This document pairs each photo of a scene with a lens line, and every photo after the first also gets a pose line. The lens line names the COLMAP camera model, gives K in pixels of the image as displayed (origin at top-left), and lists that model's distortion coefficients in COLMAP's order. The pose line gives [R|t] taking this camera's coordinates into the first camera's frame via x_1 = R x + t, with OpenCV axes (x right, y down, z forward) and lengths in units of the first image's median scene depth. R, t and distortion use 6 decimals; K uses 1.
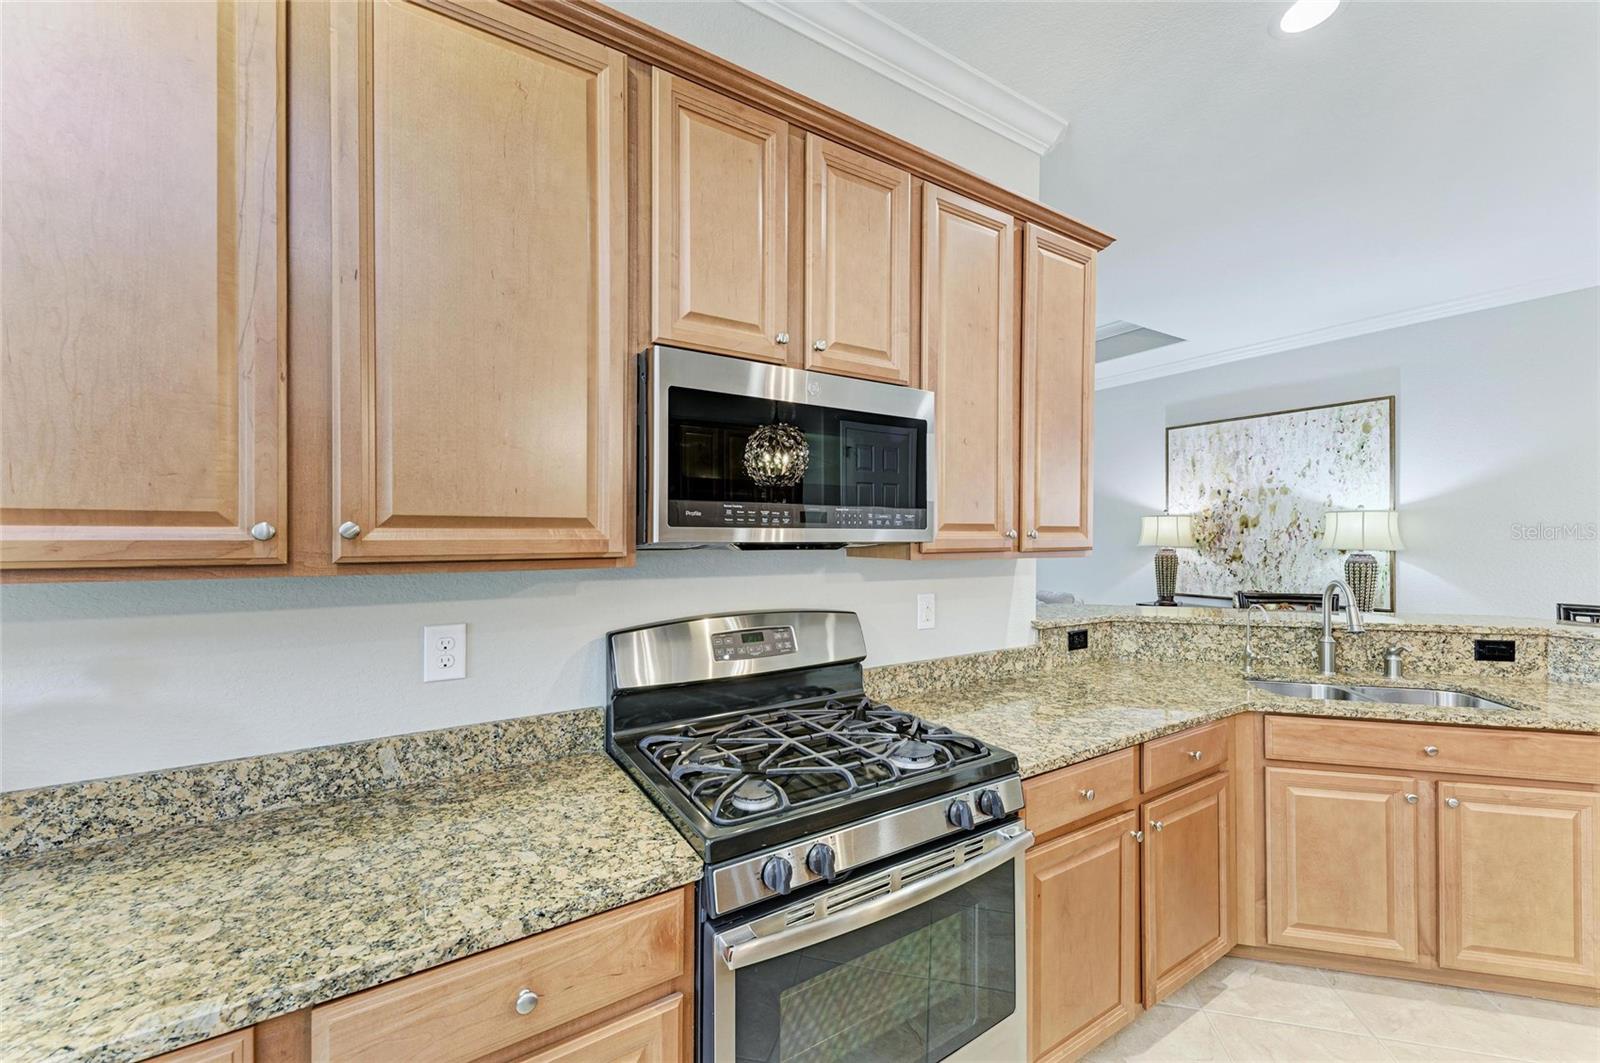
lens RADIAL K [[619.5, 0, 795.8], [0, 619.5, 531.6], [0, 0, 1]] dist [0.025051, -0.007357]
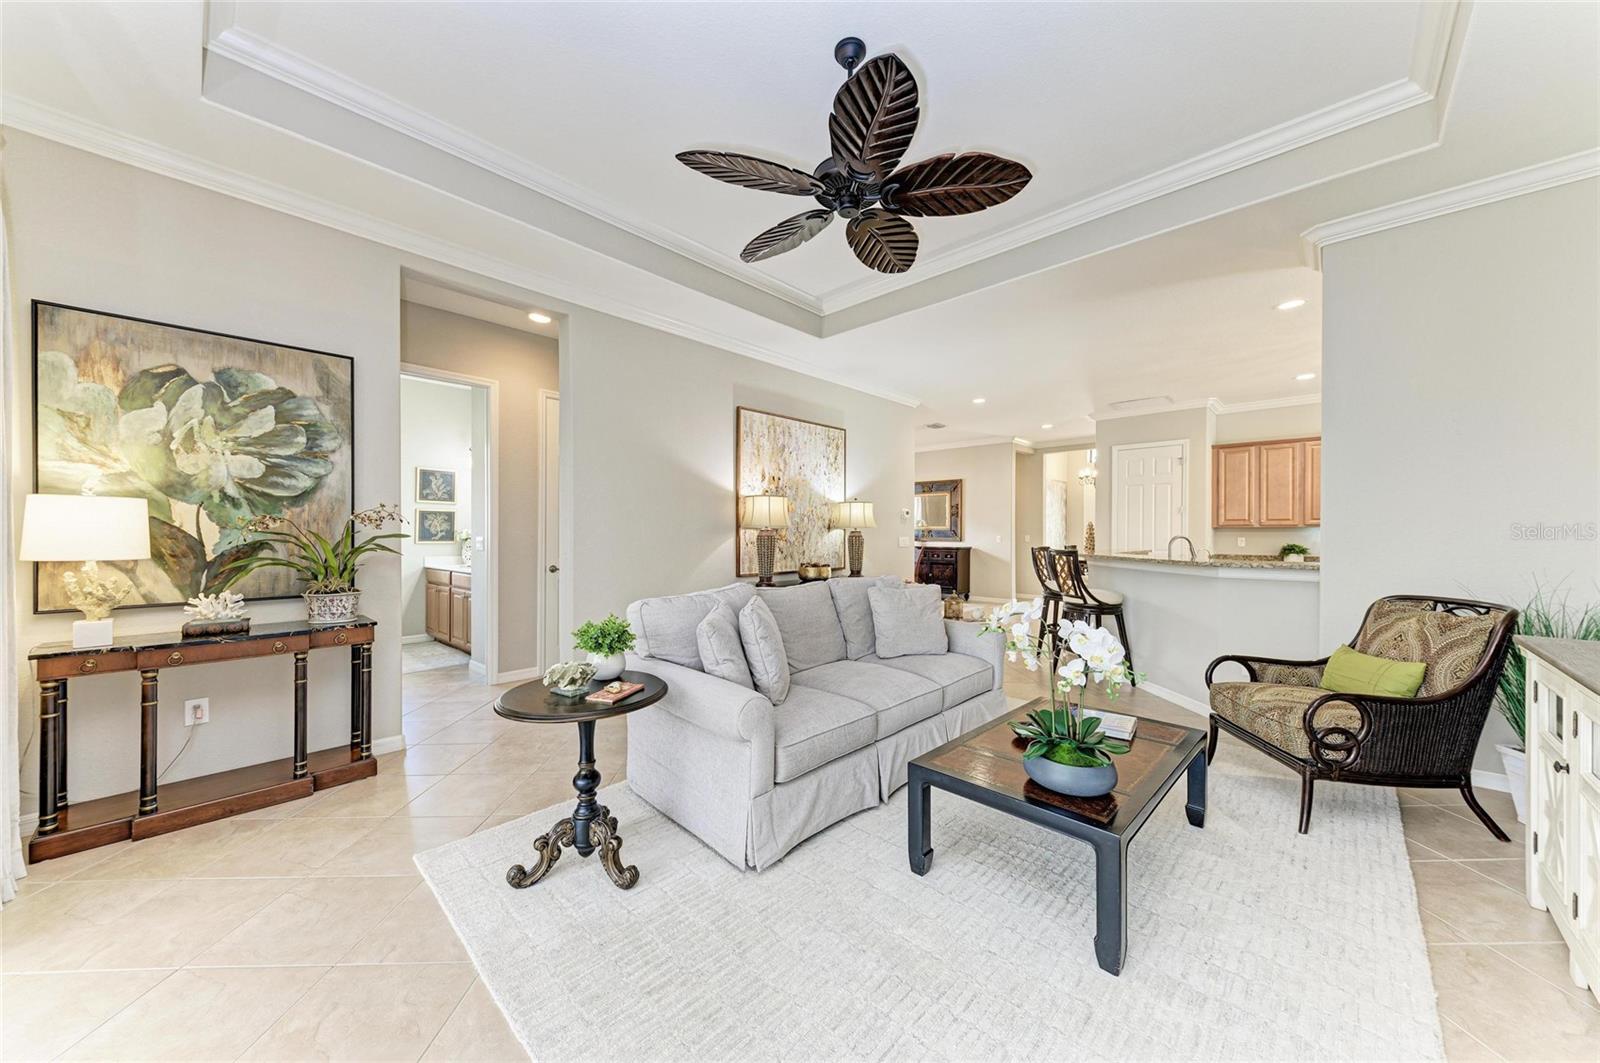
lens RADIAL K [[568.0, 0, 800.9], [0, 568.0, 531.4], [0, 0, 1]] dist [0.011780, -0.003284]
pose [[-0.257245, 0.001577, 0.966345, -0.660204], [-0.005236, 0.999982, -0.003026, 0.072127], [-0.966332, -0.005838, -0.257232, 2.614683]]
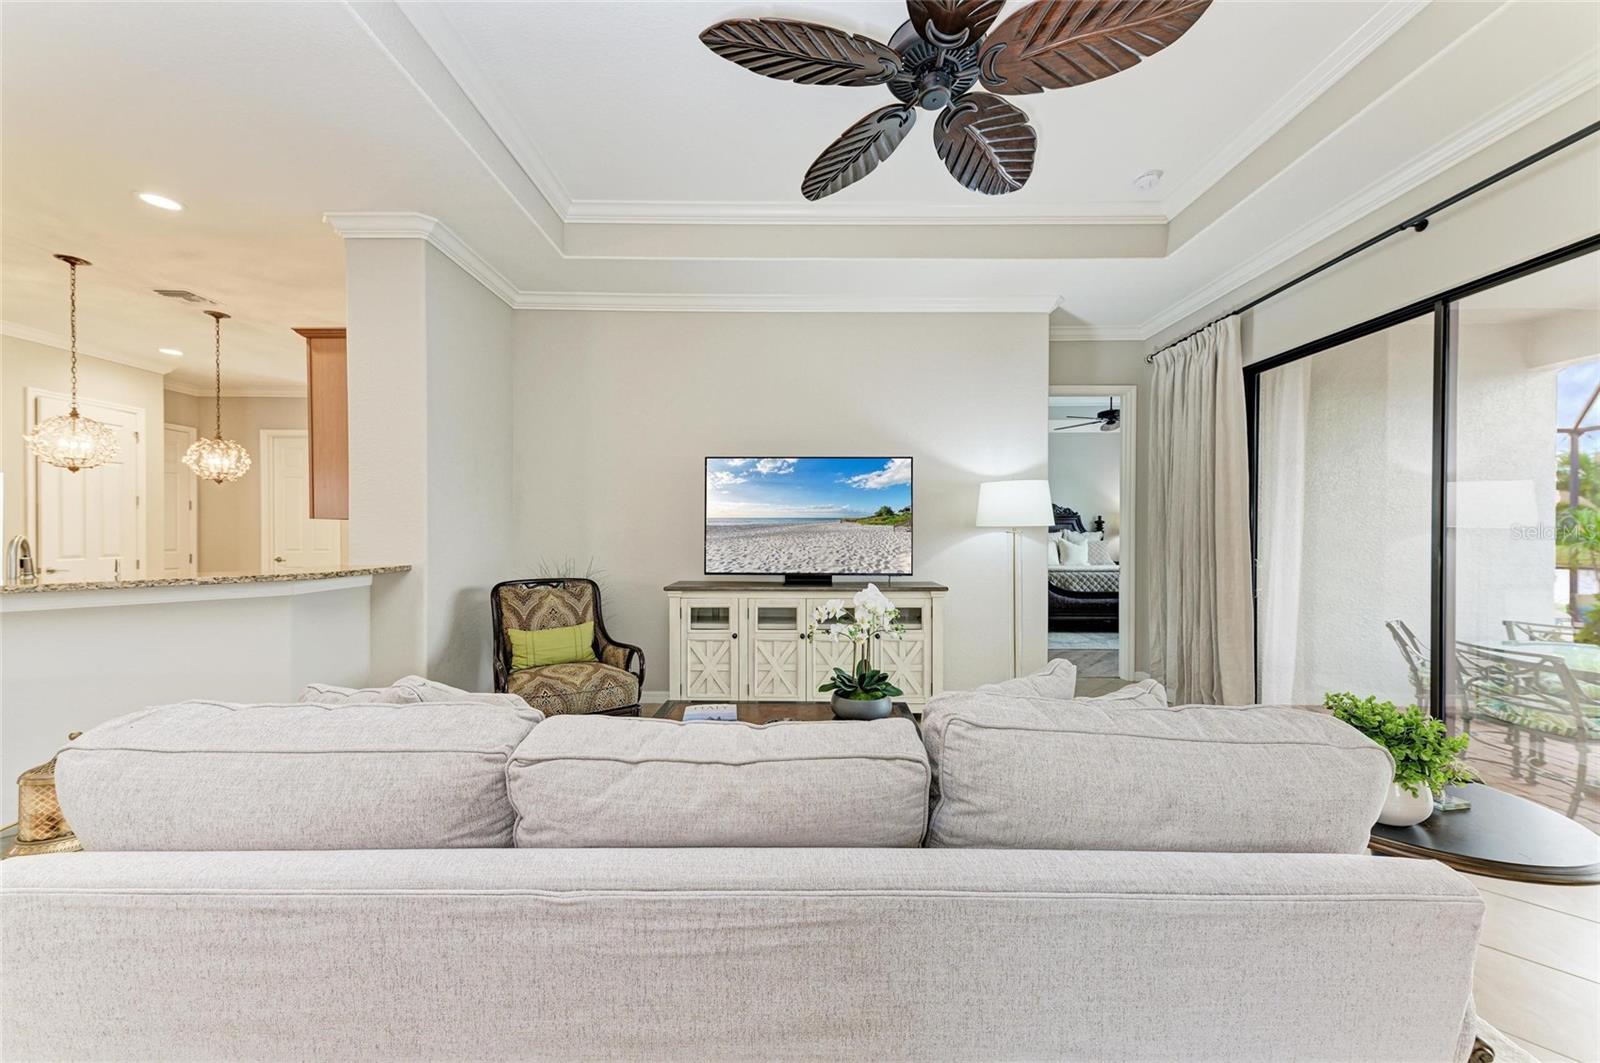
lens RADIAL K [[568.0, 0, 795.8], [0, 568.0, 539.7], [0, 0, 1]] dist [0.011780, -0.003284]
pose [[-0.540722, 0.015487, -0.841059, 0.935329], [-0.002008, 0.999804, 0.019701, 0.055073], [0.841199, 0.012342, -0.540585, 2.532589]]
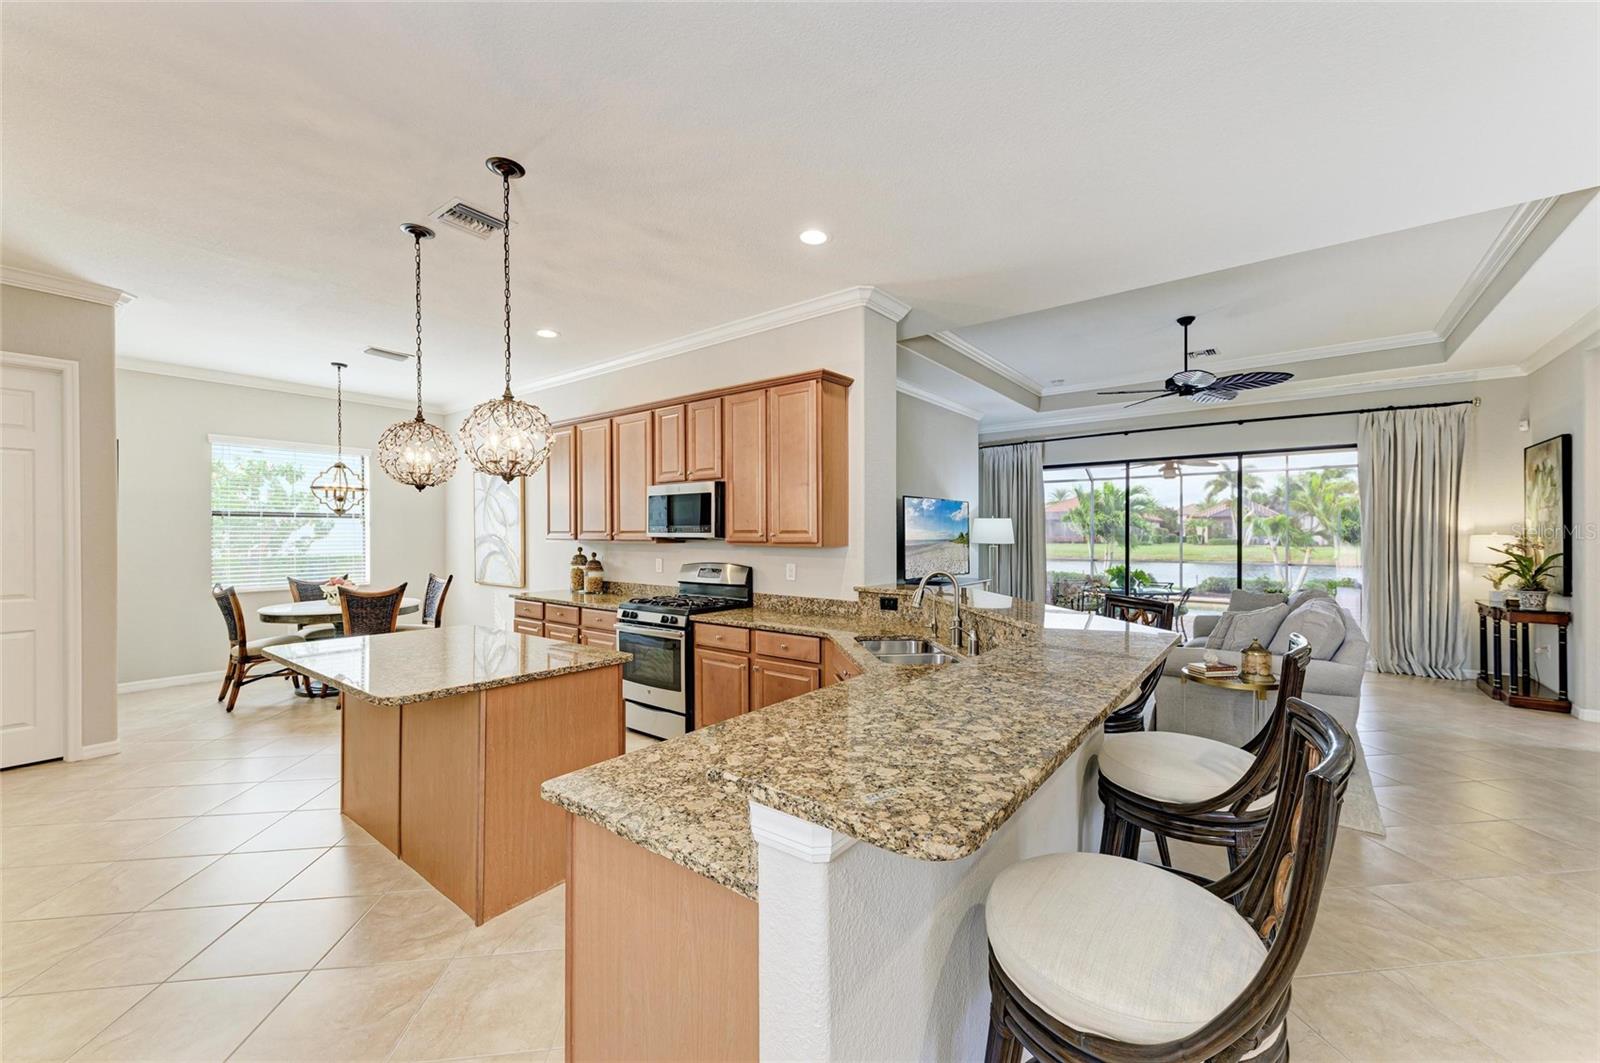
lens RADIAL K [[619.5, 0, 805.9], [0, 619.5, 541.0], [0, 0, 1]] dist [0.025051, -0.007357]
pose [[0.340887, 0.007907, -0.940071, 1.855966], [0.004757, 0.999937, 0.010135, 0.003357], [0.940092, -0.007926, 0.340828, 0.297136]]
